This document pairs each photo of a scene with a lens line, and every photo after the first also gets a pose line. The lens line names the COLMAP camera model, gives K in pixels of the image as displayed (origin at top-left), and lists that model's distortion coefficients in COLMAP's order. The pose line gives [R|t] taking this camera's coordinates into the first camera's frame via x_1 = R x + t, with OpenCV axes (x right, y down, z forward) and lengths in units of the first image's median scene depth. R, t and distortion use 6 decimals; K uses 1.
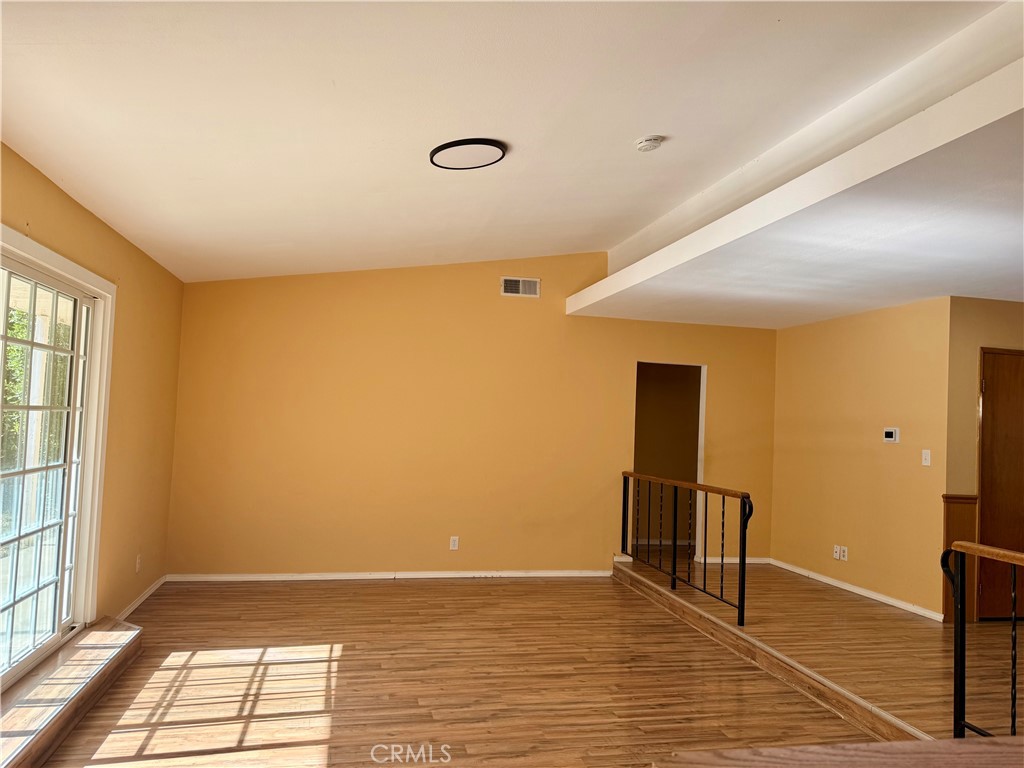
lens RADIAL K [[724.5, 0, 516.7], [0, 724.5, 381.7], [0, 0, 1]] dist [0.045135, -0.047797]
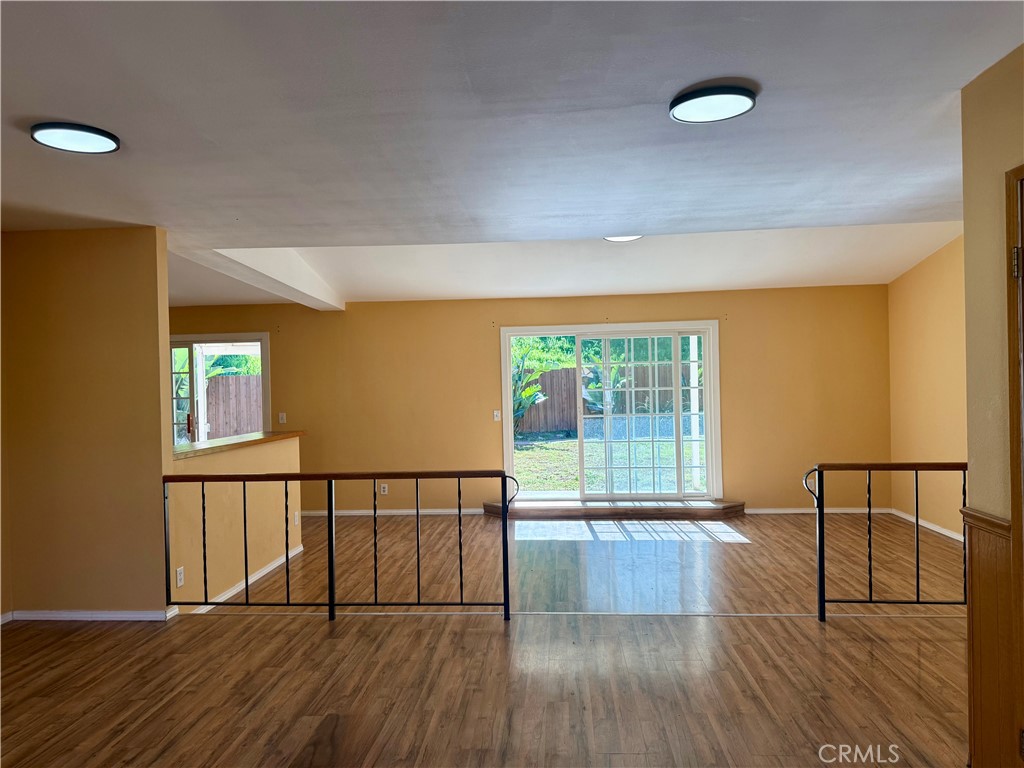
lens RADIAL K [[724.5, 0, 508.4], [0, 724.5, 393.4], [0, 0, 1]] dist [0.045135, -0.047797]
pose [[-0.290189, -0.018815, -0.956784, 1.300987], [0.053666, 0.997913, -0.035900, 0.090445], [0.955463, -0.061764, -0.288574, 0.978114]]
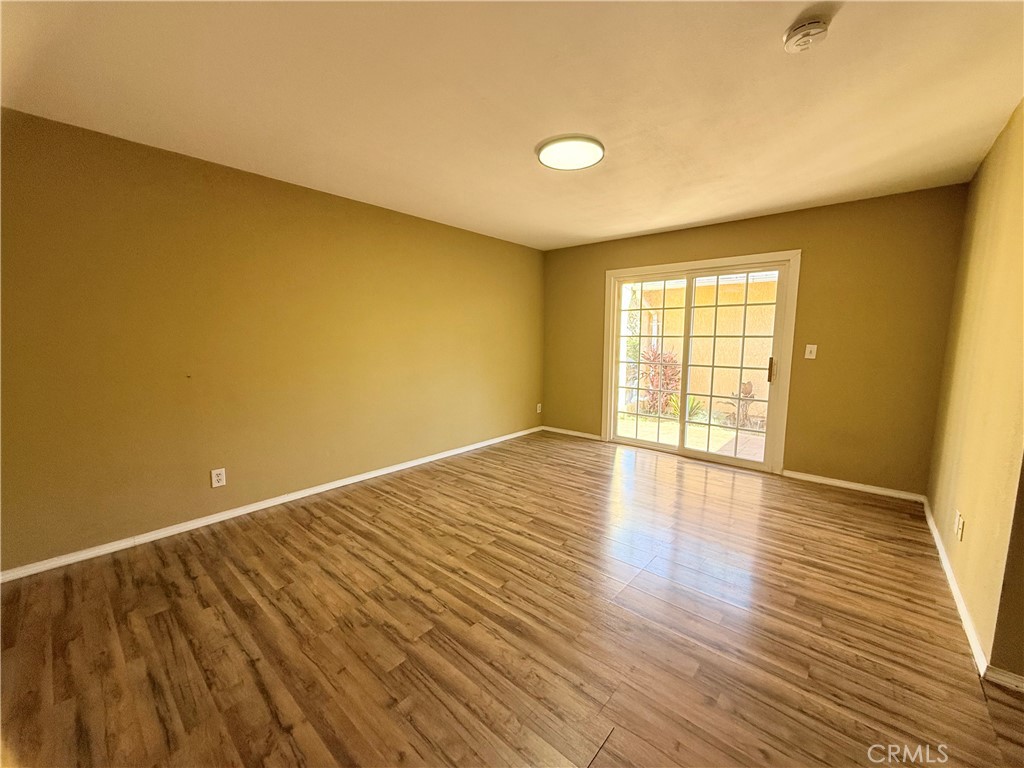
lens RADIAL K [[411.8, 0, 513.7], [0, 411.8, 381.3], [0, 0, 1]] dist [0.010166, -0.002244]
pose [[-0.579292, -0.122289, 0.805894, -0.541792], [-0.038732, 0.991695, 0.122642, 0.085329], [-0.814199, 0.039832, -0.579218, 1.142172]]
